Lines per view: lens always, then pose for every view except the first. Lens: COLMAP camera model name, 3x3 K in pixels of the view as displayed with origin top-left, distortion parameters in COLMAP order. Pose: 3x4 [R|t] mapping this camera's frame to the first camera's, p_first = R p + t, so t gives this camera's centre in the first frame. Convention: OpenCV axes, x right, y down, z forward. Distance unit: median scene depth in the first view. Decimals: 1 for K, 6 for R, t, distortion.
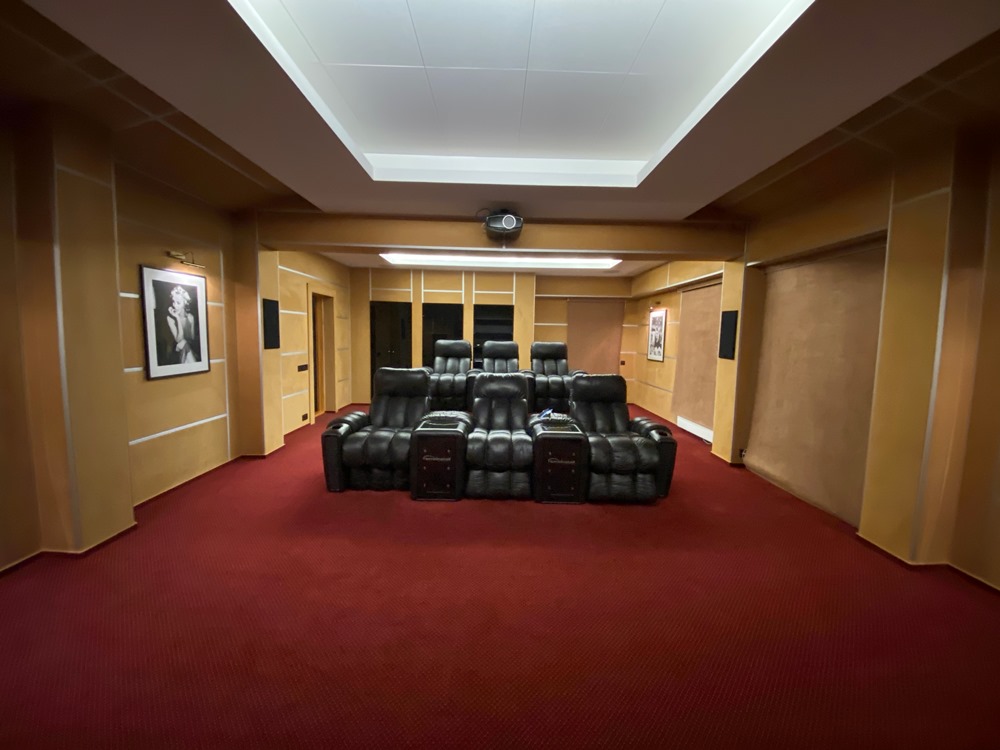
lens RADIAL K [[406.9, 0, 503.0], [0, 406.9, 370.4], [0, 0, 1]] dist [0.024262, -0.020853]
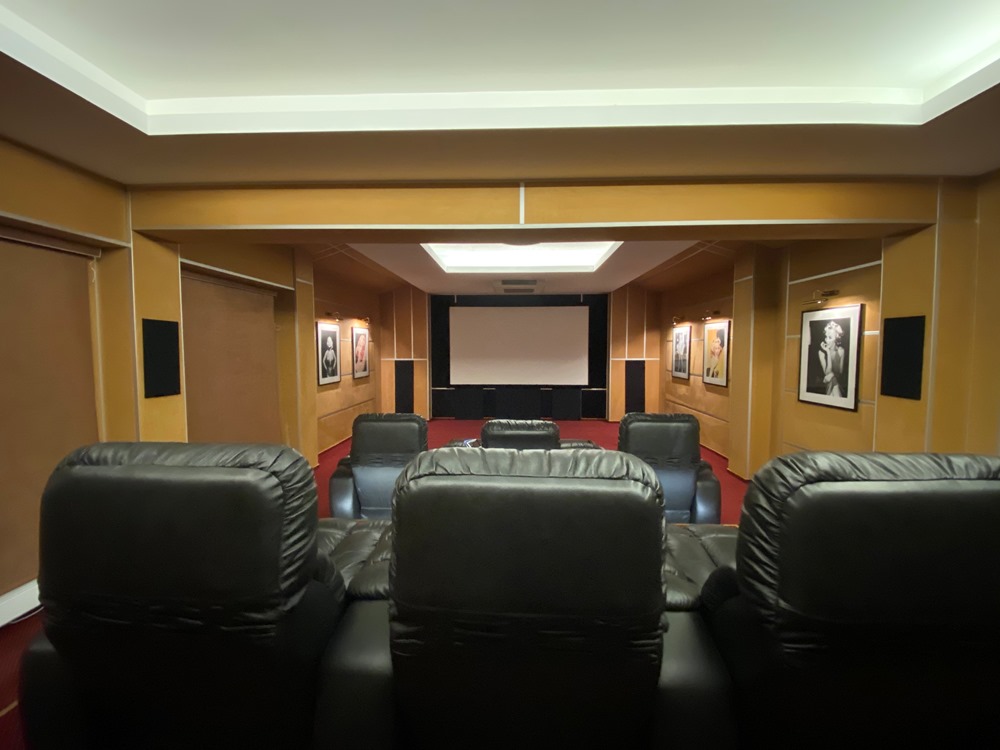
lens RADIAL K [[406.9, 0, 503.0], [0, 406.9, 370.4], [0, 0, 1]] dist [0.024262, -0.020853]
pose [[-0.998871, -0.023546, 0.041249, 0.000386], [-0.017250, 0.989011, 0.146831, -0.220075], [-0.044253, 0.145954, -0.988301, 2.079559]]
